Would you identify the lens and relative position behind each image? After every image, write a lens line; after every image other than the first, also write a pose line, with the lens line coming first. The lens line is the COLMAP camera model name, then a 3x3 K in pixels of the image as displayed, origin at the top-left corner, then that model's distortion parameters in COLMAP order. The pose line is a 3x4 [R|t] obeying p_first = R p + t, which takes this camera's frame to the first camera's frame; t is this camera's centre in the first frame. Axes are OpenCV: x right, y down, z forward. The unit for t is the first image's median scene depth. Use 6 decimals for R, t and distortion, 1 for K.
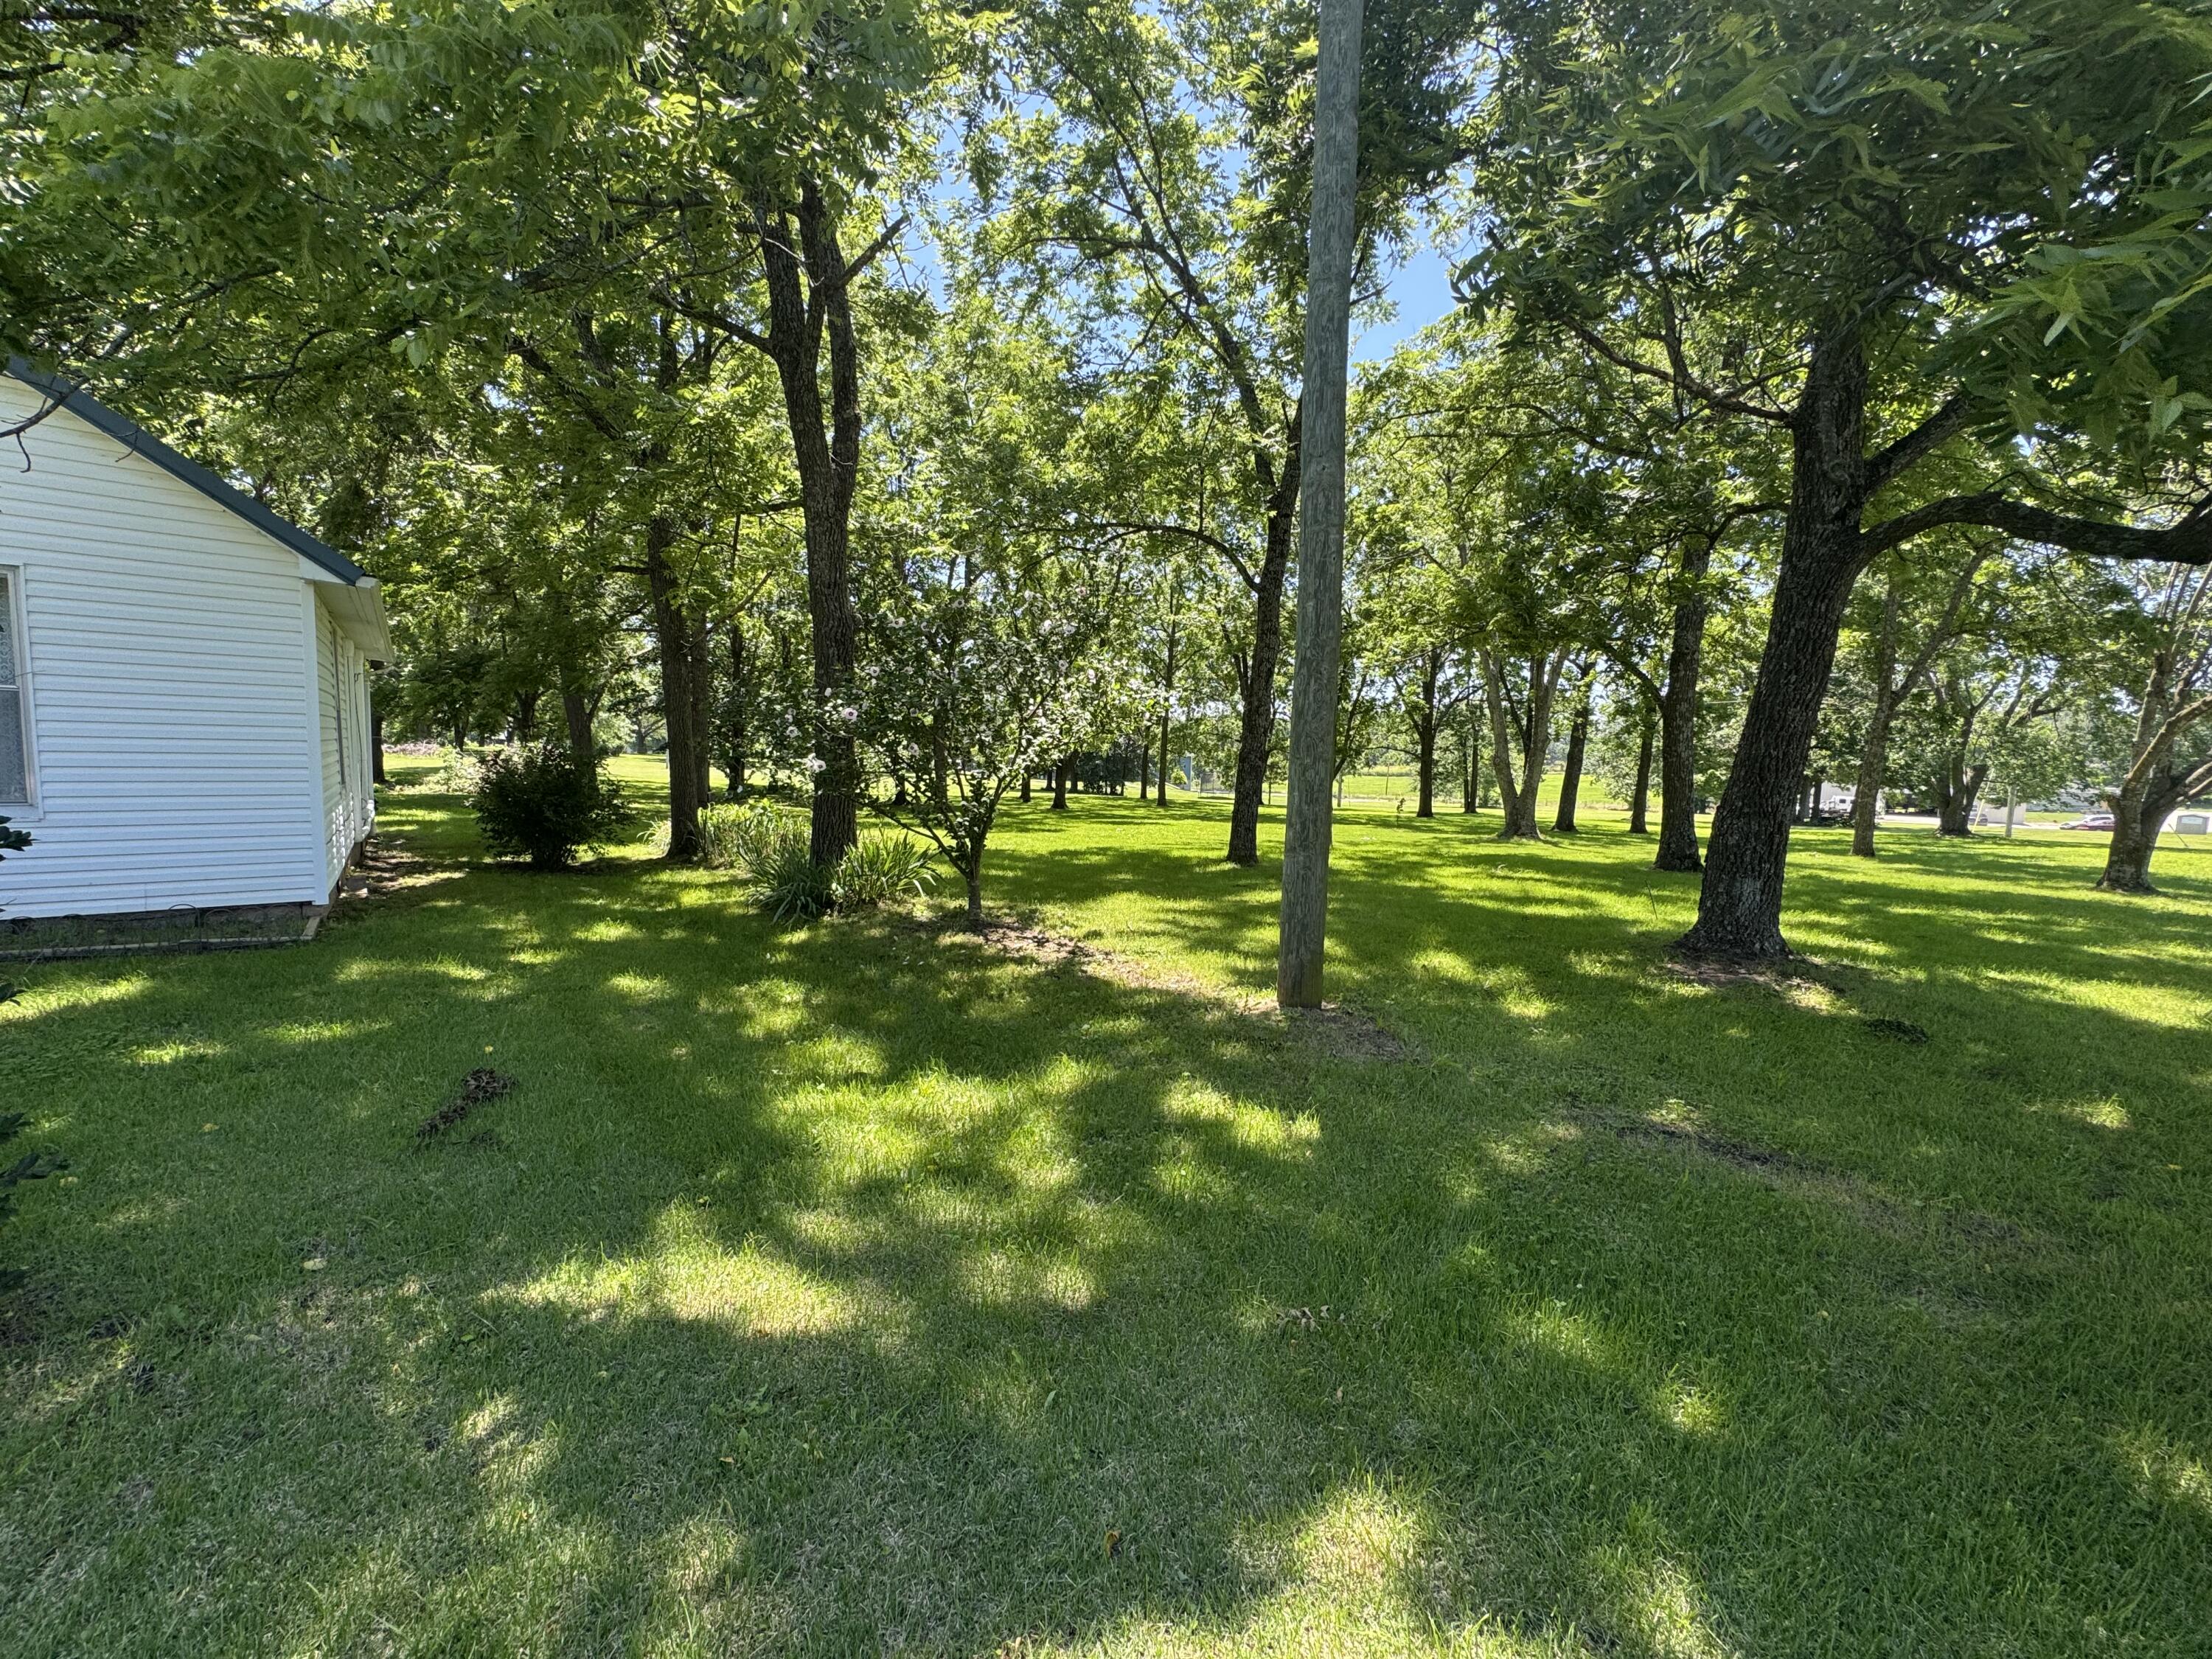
lens RADIAL K [[883.8, 0, 1107.9], [0, 883.8, 833.3], [0, 0, 1]] dist [-0.000184, 0.000254]
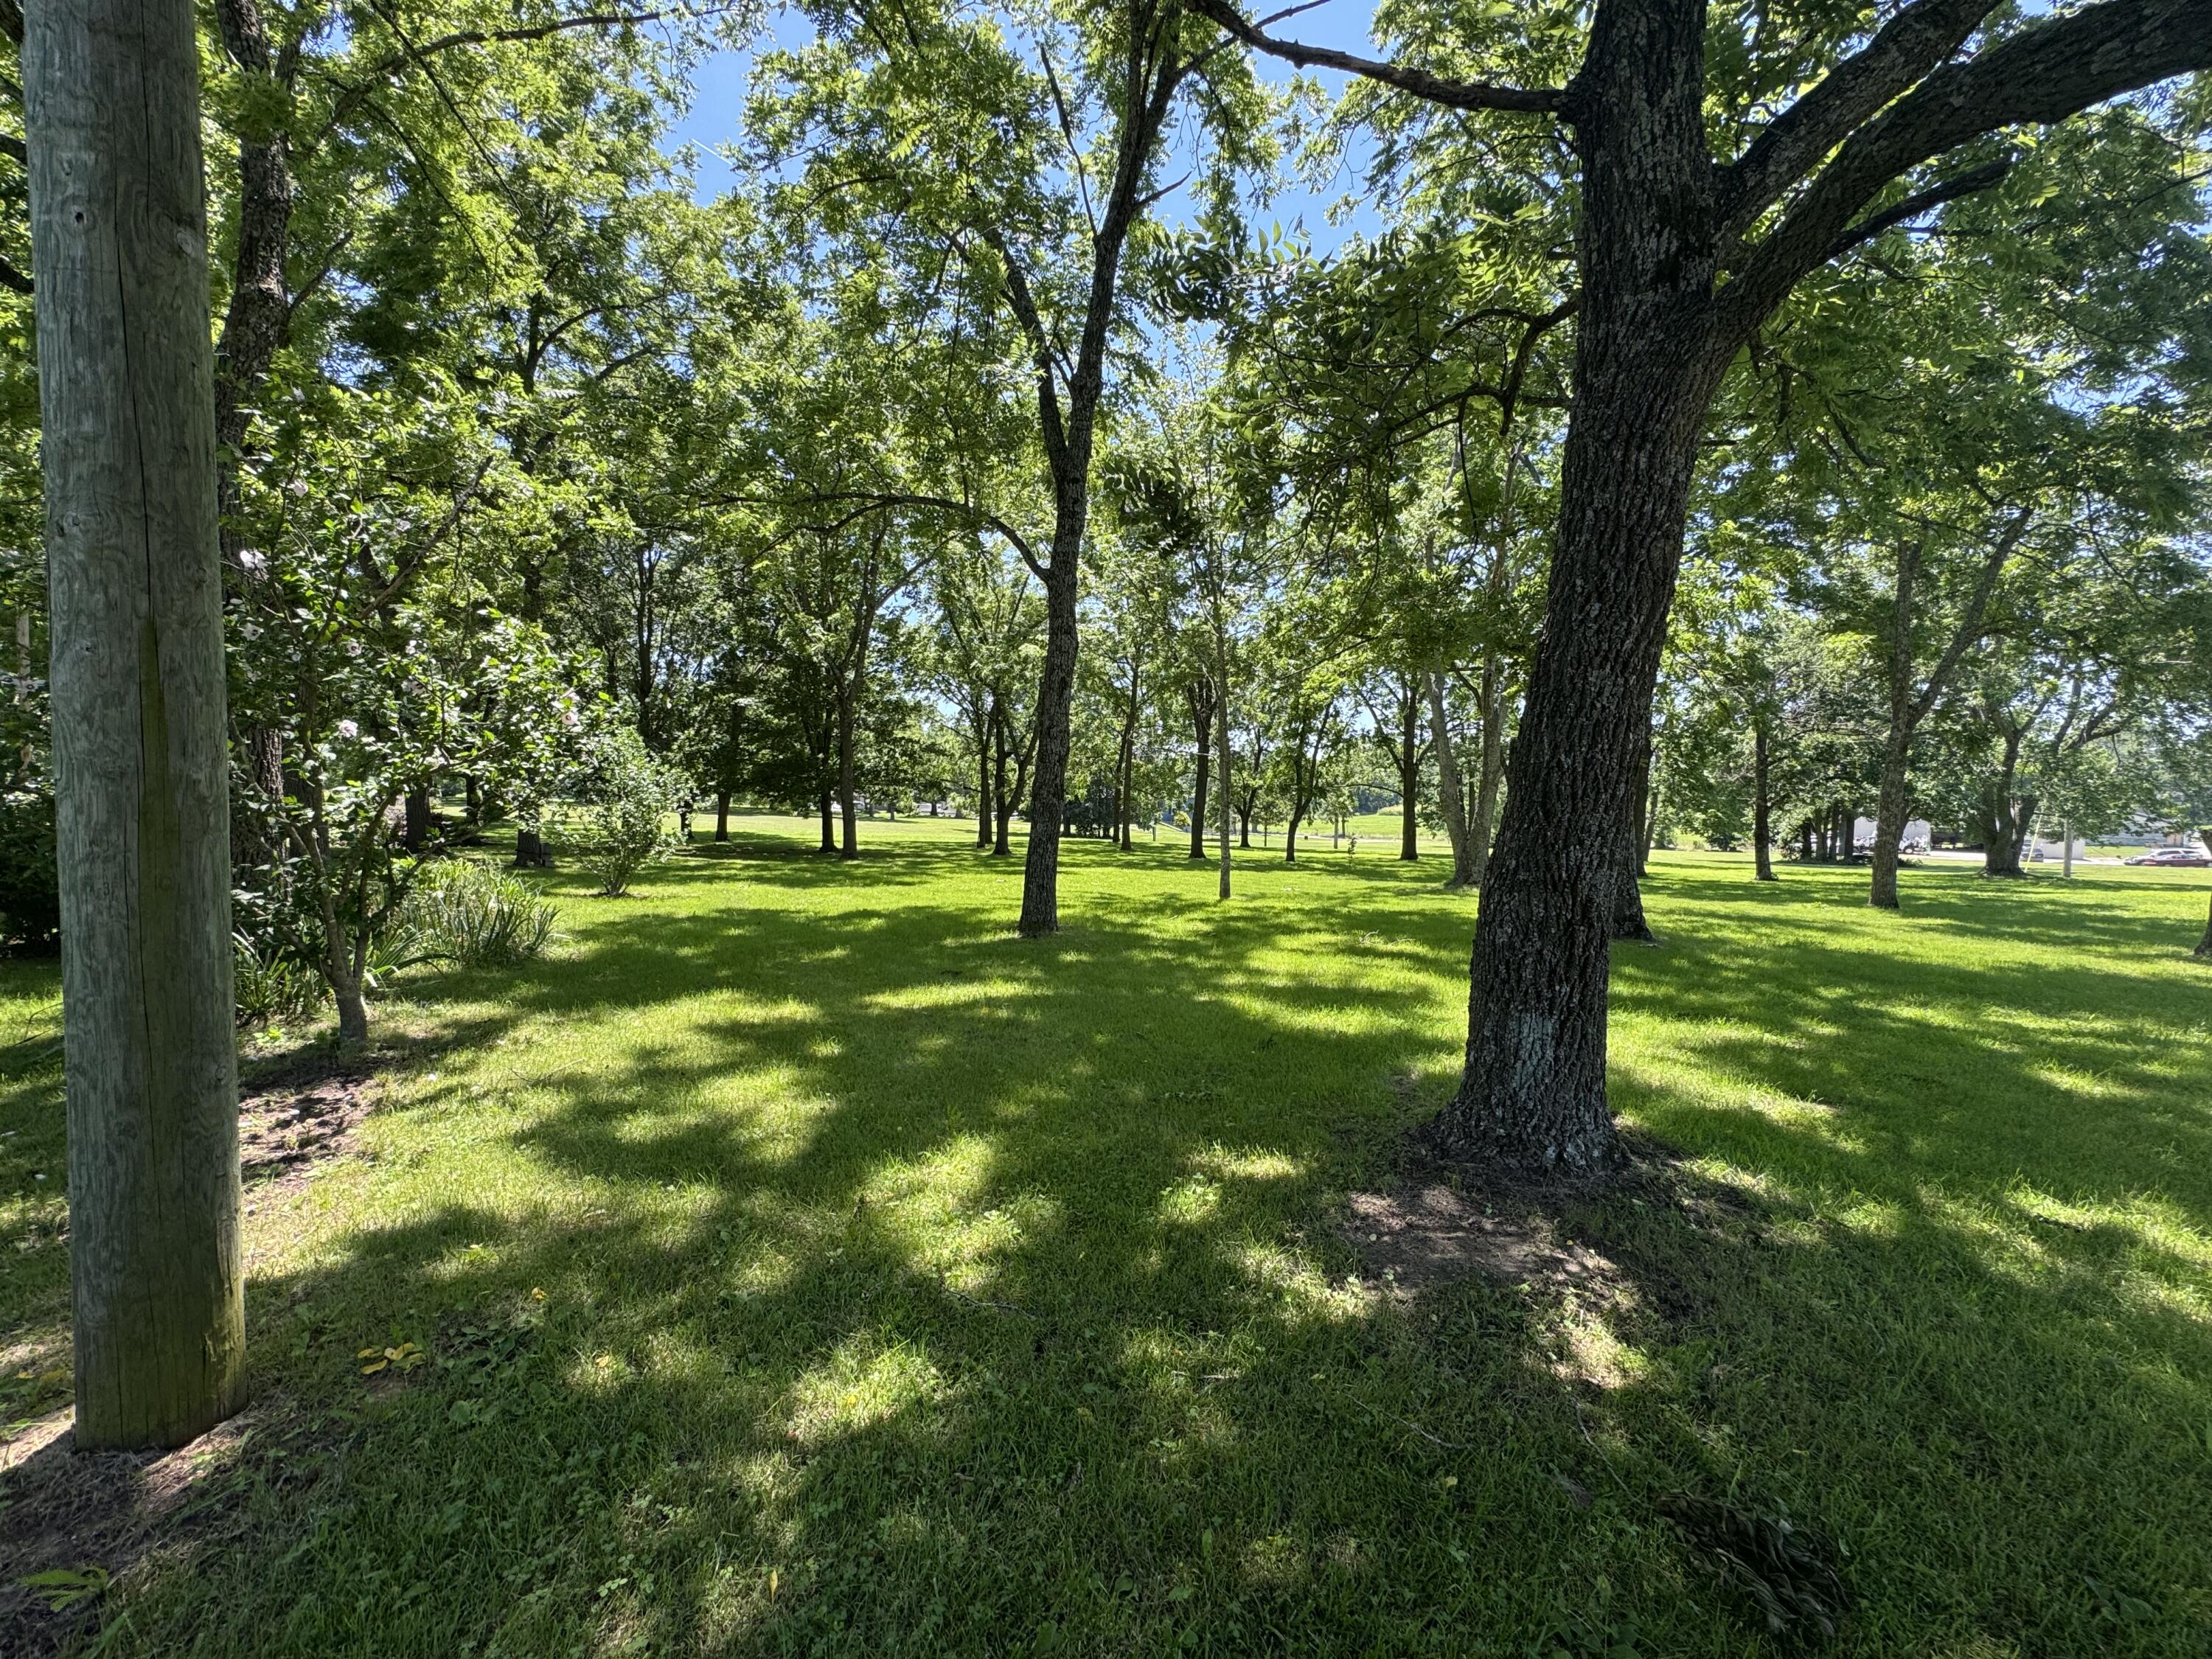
lens RADIAL K [[883.8, 0, 1099.2], [0, 883.8, 831.8], [0, 0, 1]] dist [-0.000184, 0.000254]
pose [[0.999335, -0.010163, -0.035027, 0.089122], [0.008417, 0.998733, -0.049623, -0.004998], [0.035487, 0.049295, 0.998154, 0.087258]]
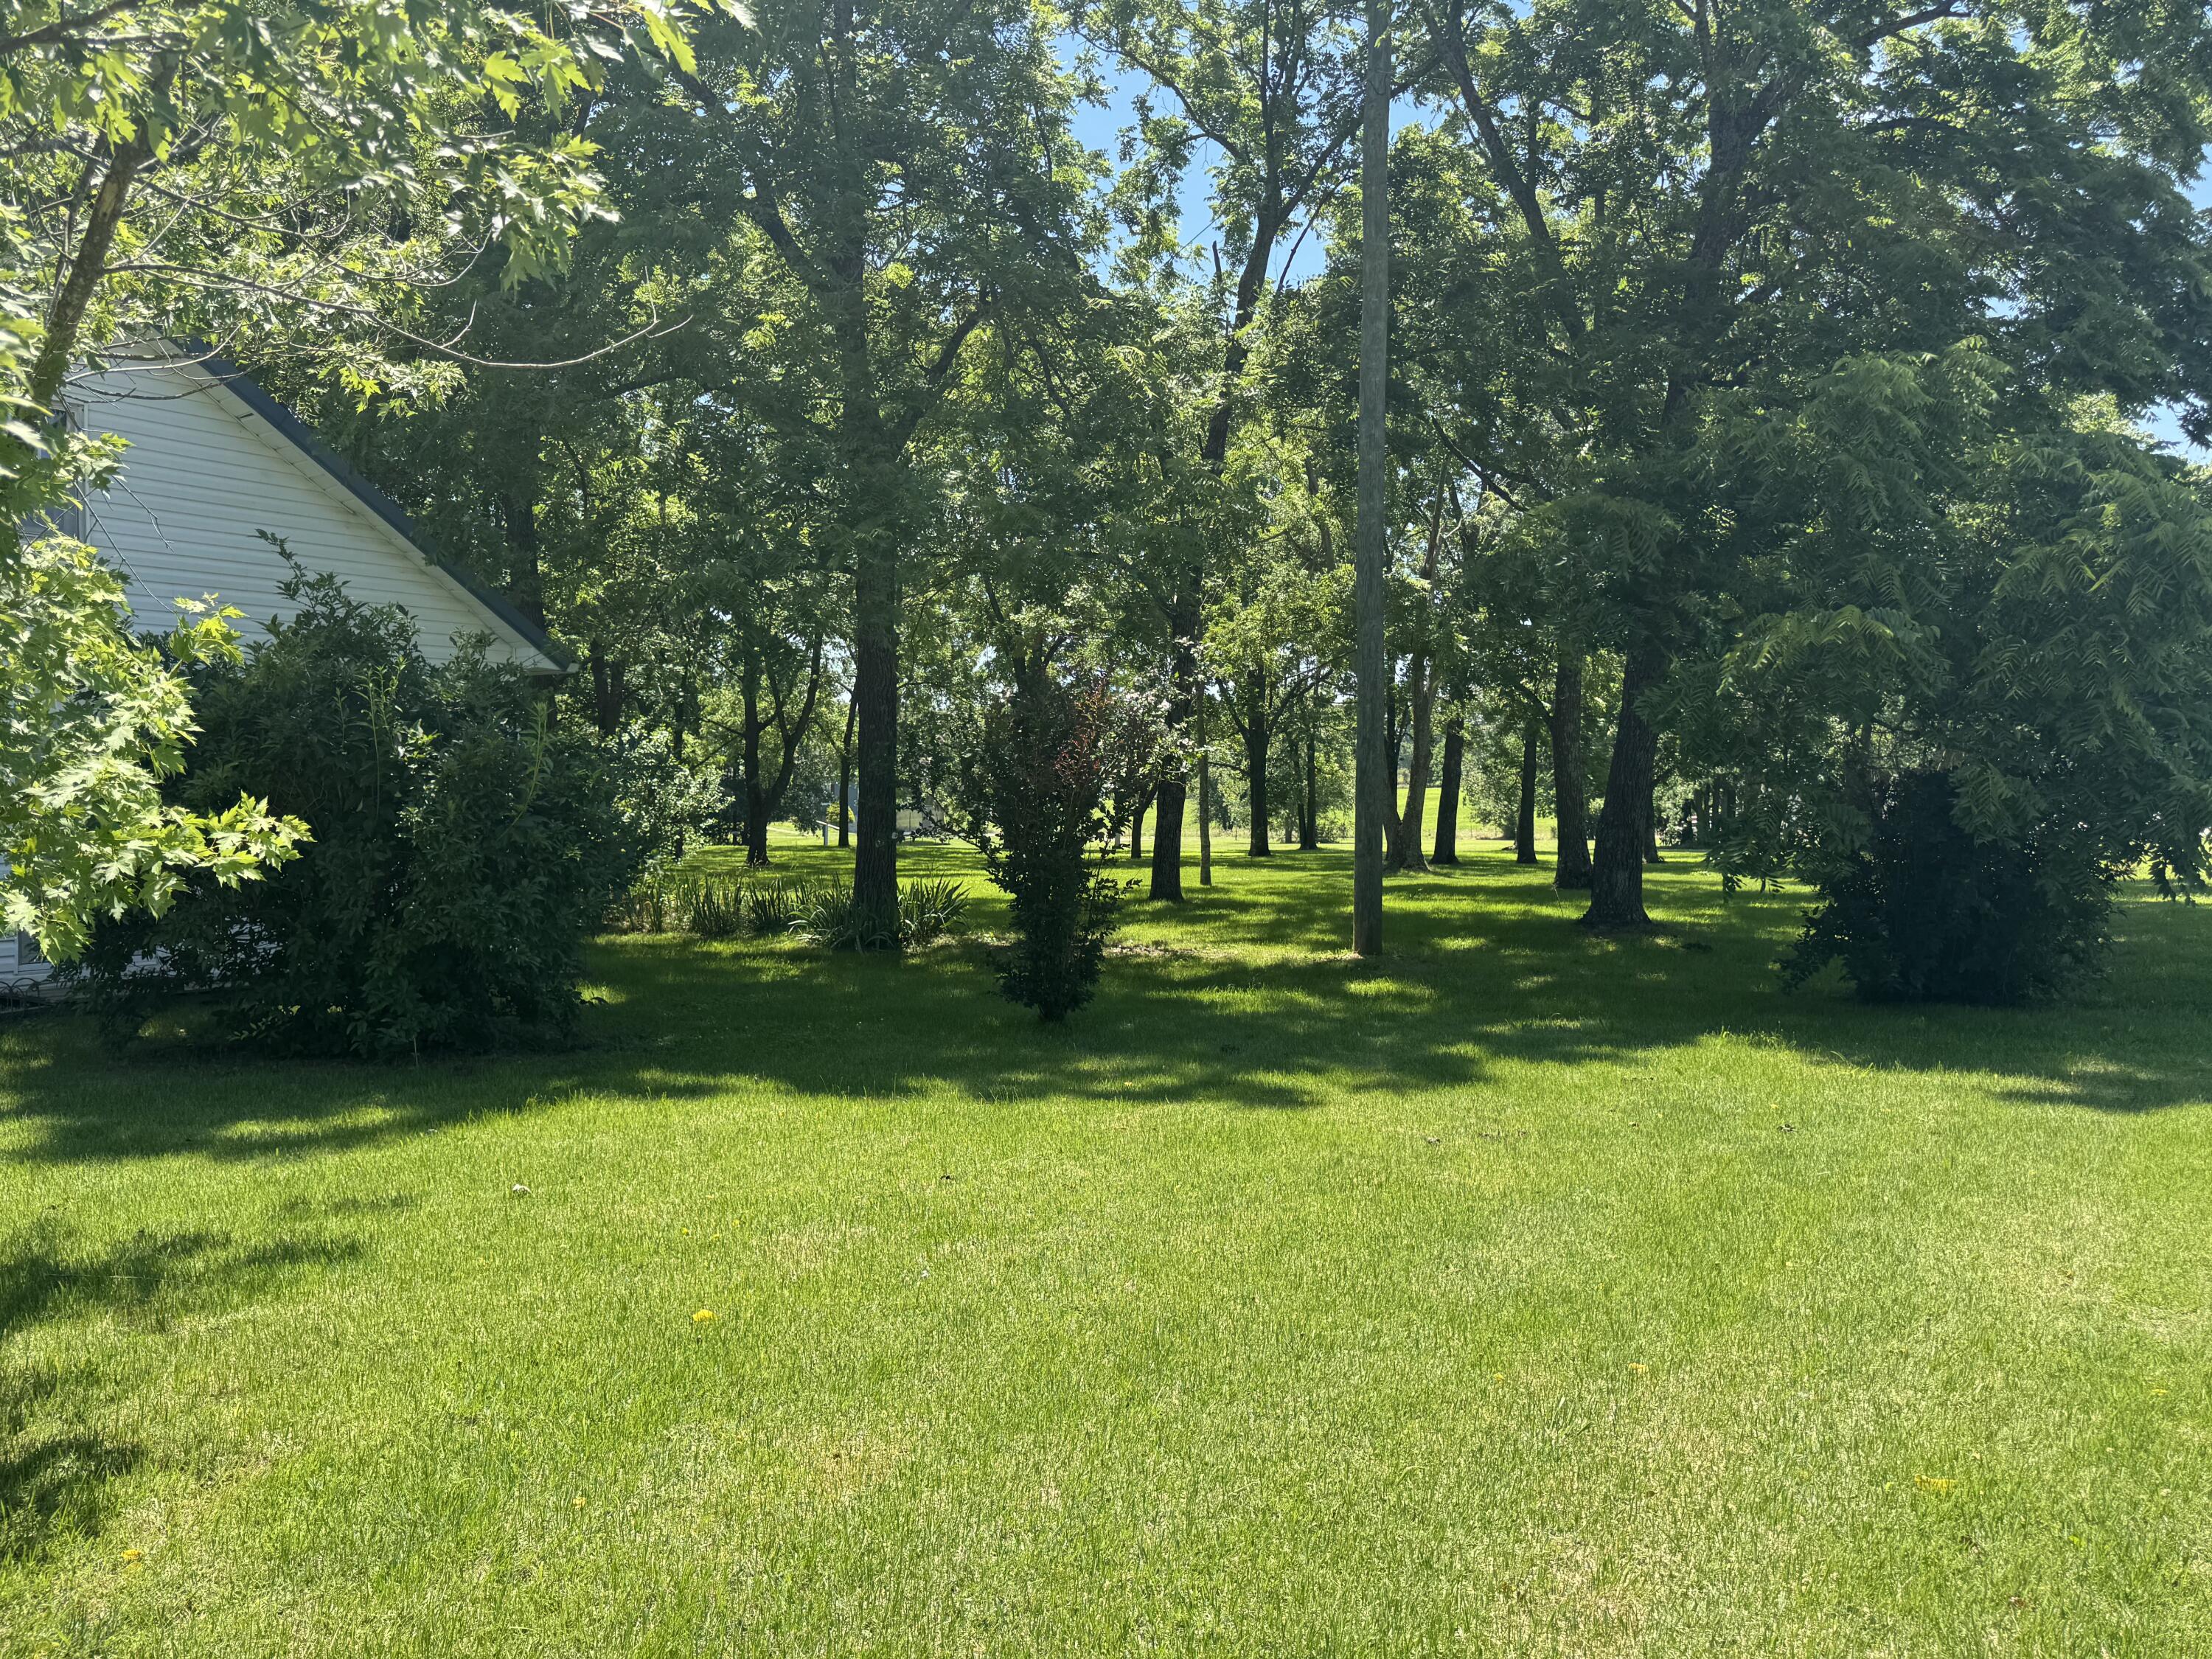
lens RADIAL K [[1552.6, 0, 1107.6], [0, 1552.6, 829.7], [0, 0, 1]] dist [0.005746, 0.000789]
pose [[0.959350, -0.042183, 0.279049, -0.133636], [0.057235, 0.997300, -0.046011, 0.012298], [-0.276355, 0.060112, 0.959174, -0.205820]]
